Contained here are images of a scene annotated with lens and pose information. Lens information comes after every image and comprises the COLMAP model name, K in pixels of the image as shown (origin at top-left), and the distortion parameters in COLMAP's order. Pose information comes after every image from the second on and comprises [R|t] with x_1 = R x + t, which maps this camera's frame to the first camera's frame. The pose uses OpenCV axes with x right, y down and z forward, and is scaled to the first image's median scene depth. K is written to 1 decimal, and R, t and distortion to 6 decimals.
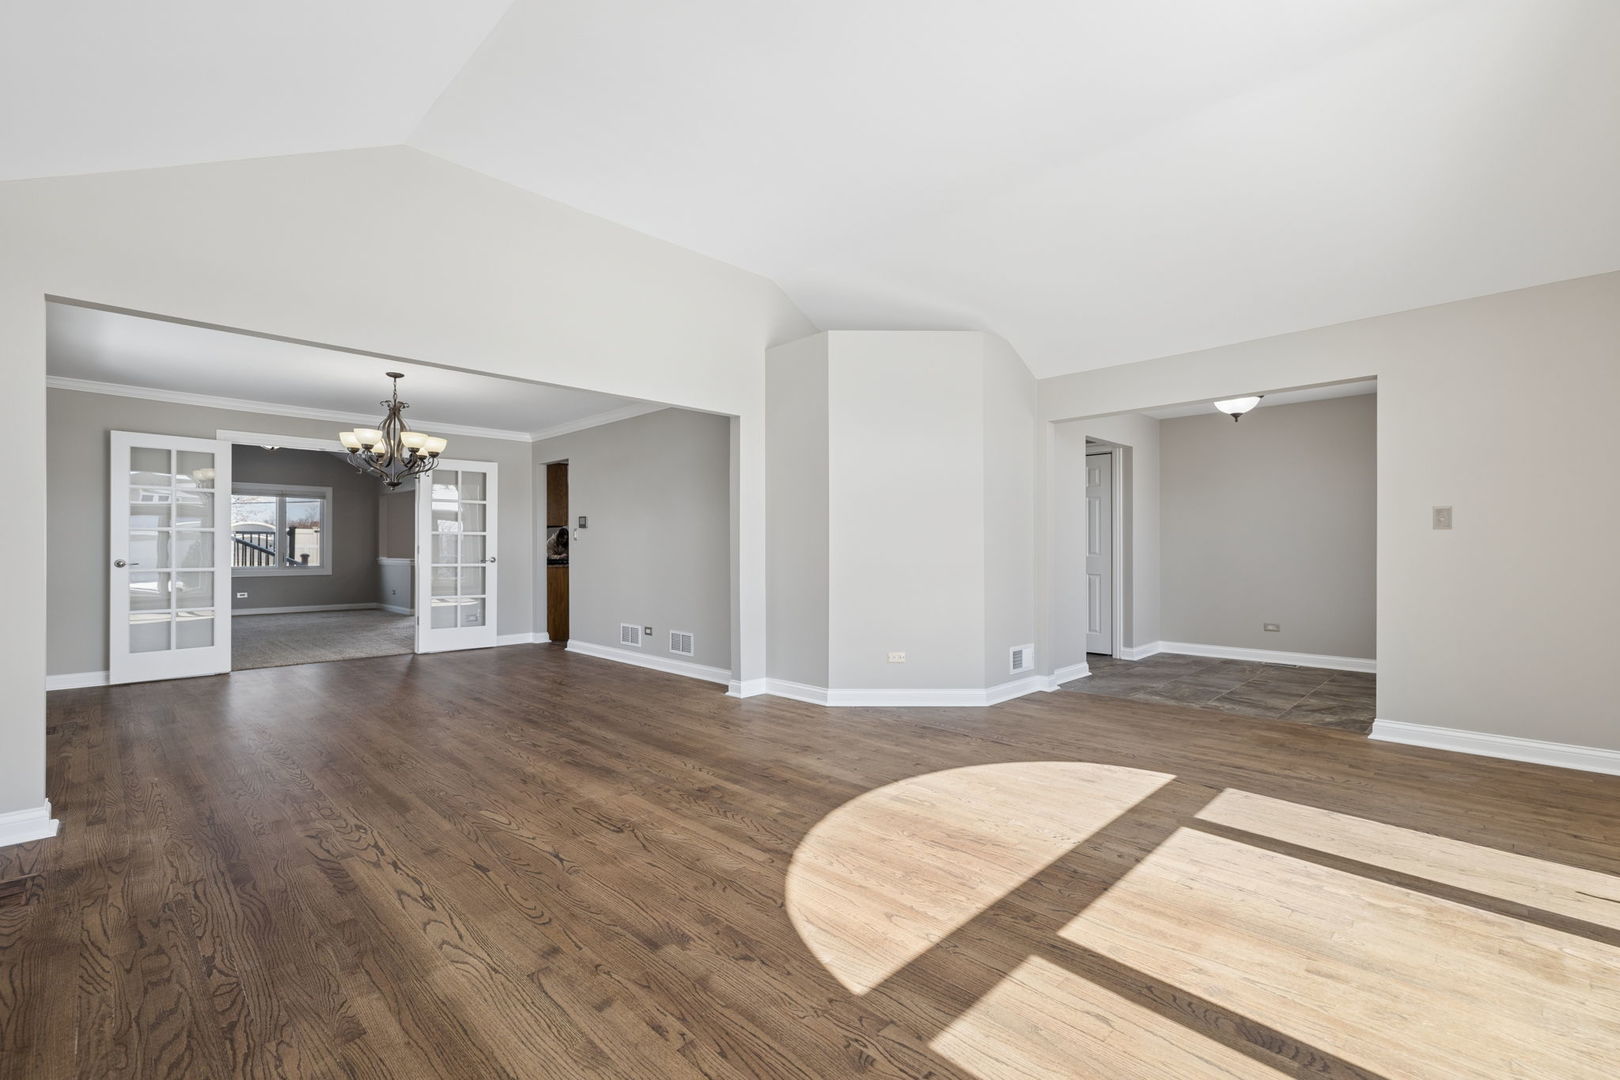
lens RADIAL K [[708.0, 0, 810.0], [0, 708.0, 540.0], [0, 0, 1]] dist [0.005567, 0.000025]
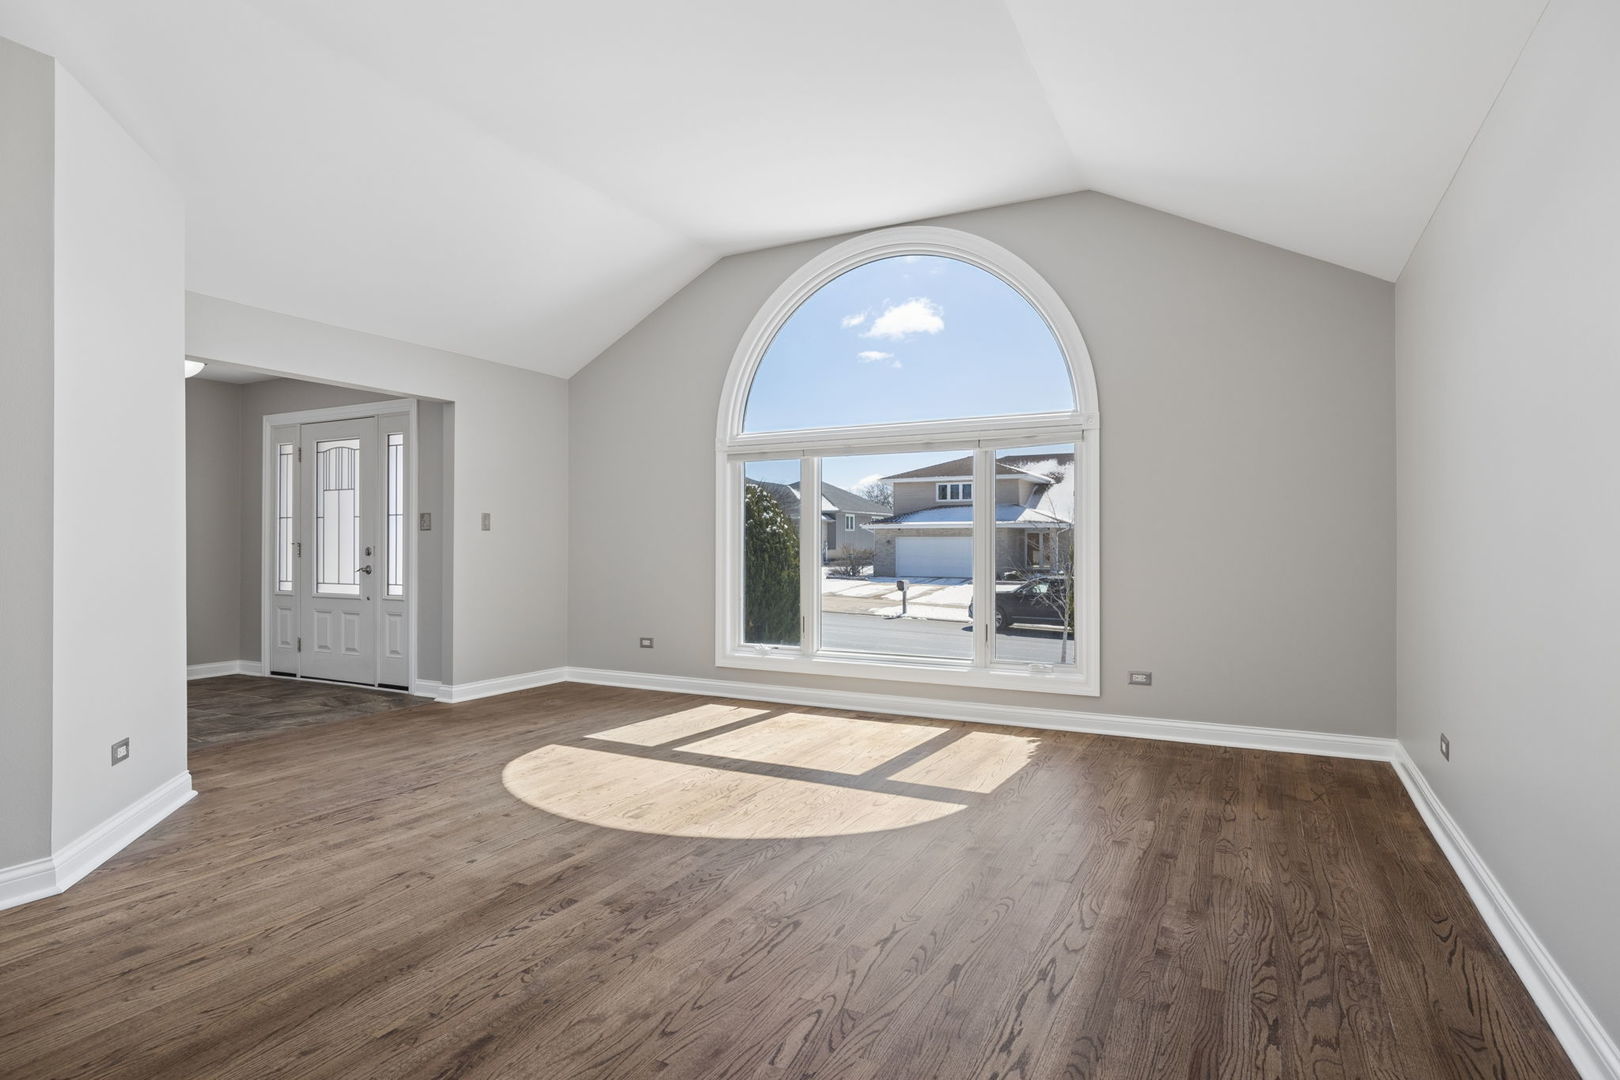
lens RADIAL K [[855.9, 0, 810.0], [0, 855.9, 540.0], [0, 0, 1]] dist [-0.000429, 0.000232]
pose [[-0.297335, 0.007401, 0.954745, -0.926310], [-0.011736, 0.999866, -0.011405, 0.015478], [-0.954701, -0.014596, -0.297208, 1.028685]]
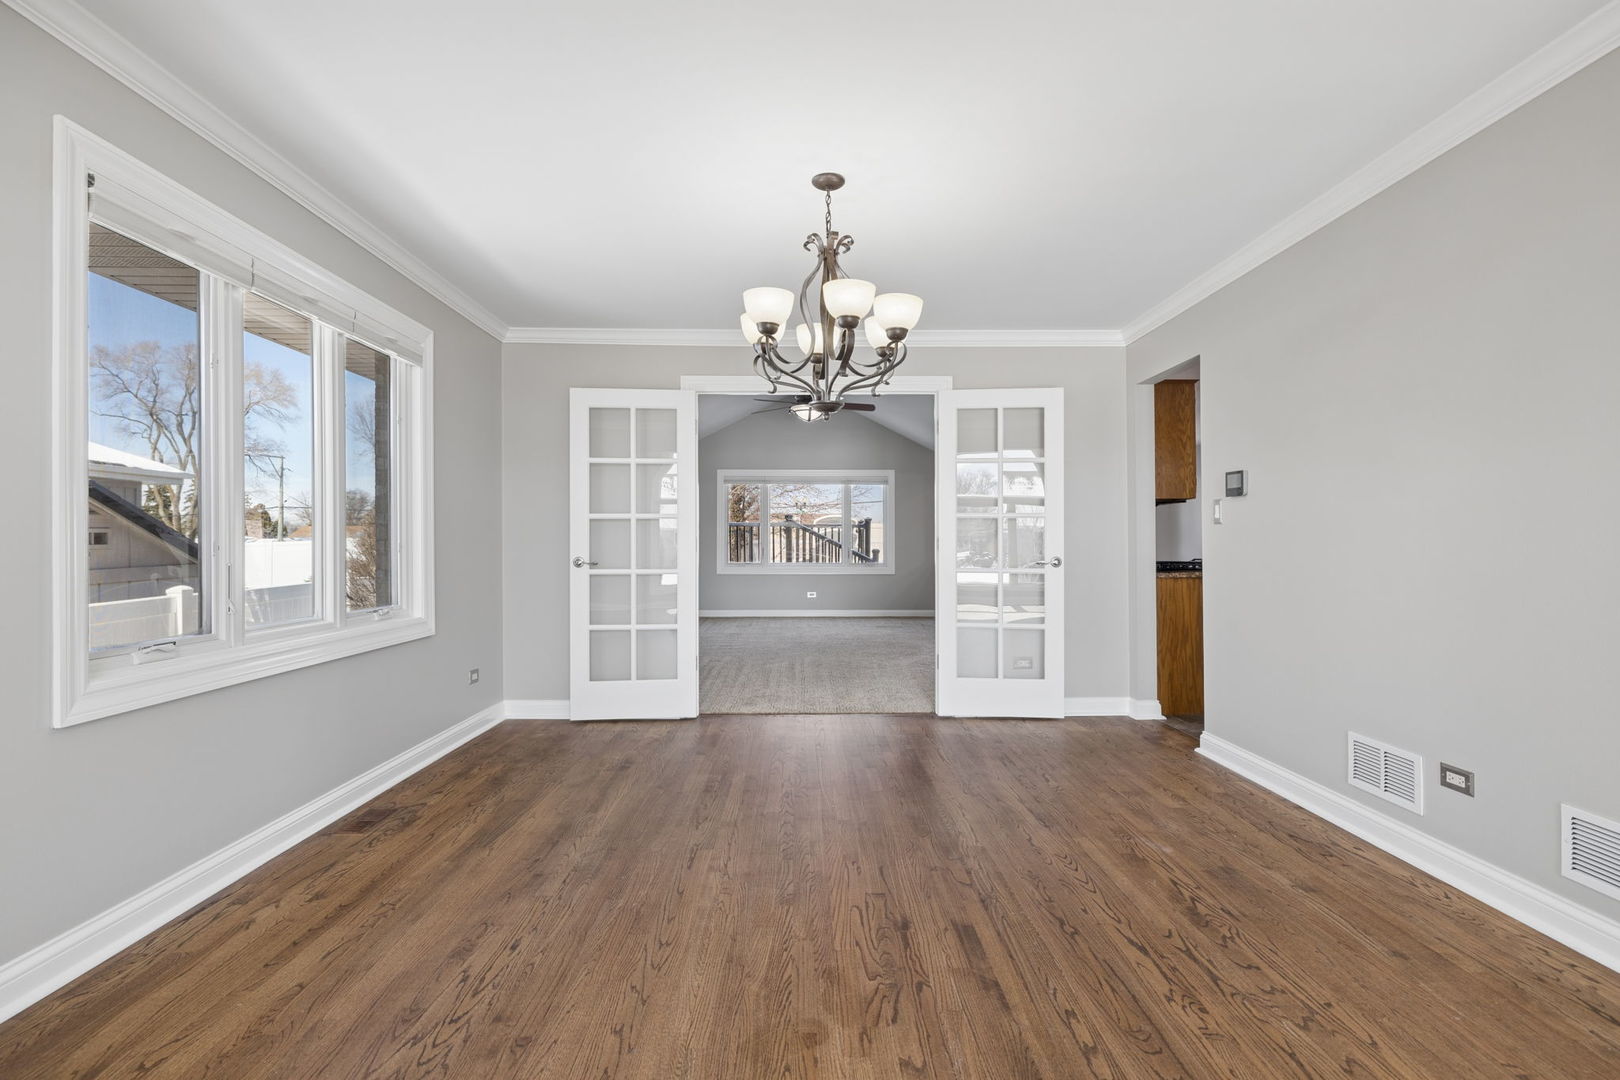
lens RADIAL K [[780.0, 0, 810.0], [0, 780.0, 540.0], [0, 0, 1]] dist [-0.003137, -0.000479]
pose [[0.714354, -0.003921, -0.699773, -0.357882], [0.009388, 0.999948, 0.003981, 0.014231], [0.699721, -0.009413, 0.714354, 0.973877]]
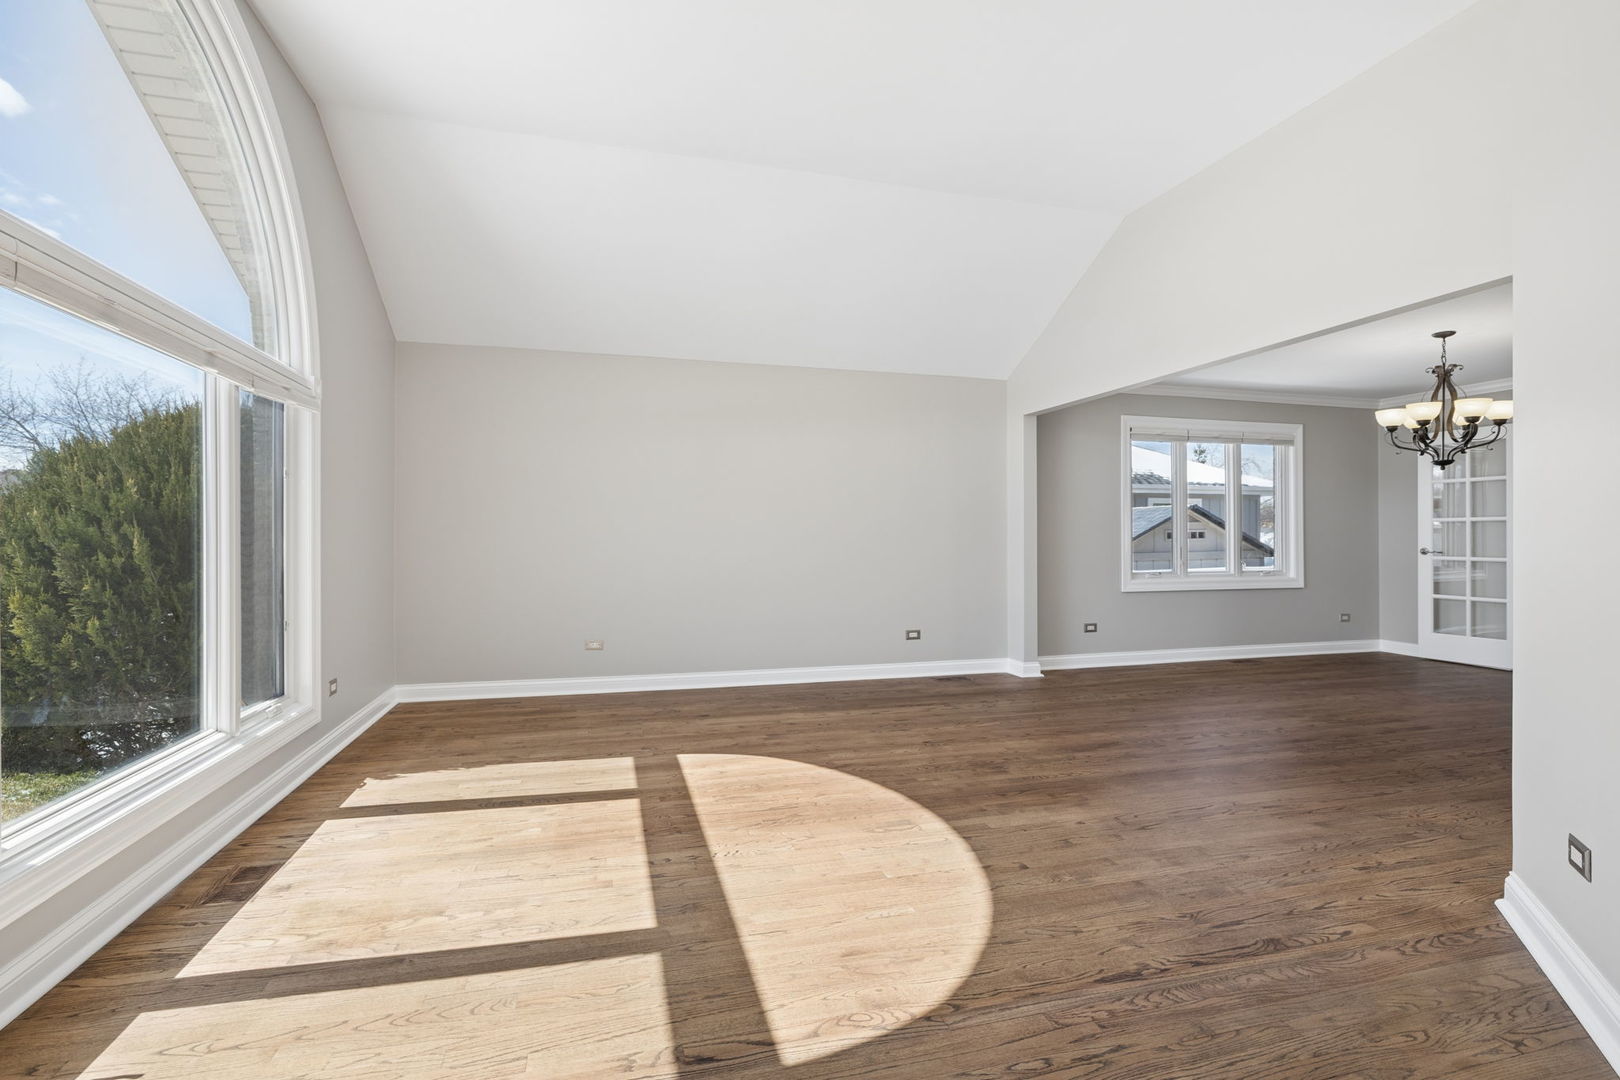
lens RADIAL K [[746.8, 0, 803.0], [0, 746.8, 539.9], [0, 0, 1]] dist [-0.000057, 0.000204]
pose [[-0.503429, 0.003953, -0.864028, 0.913296], [0.010512, 0.999944, -0.001550, 0.010969], [0.863973, -0.009863, -0.503442, 1.253512]]
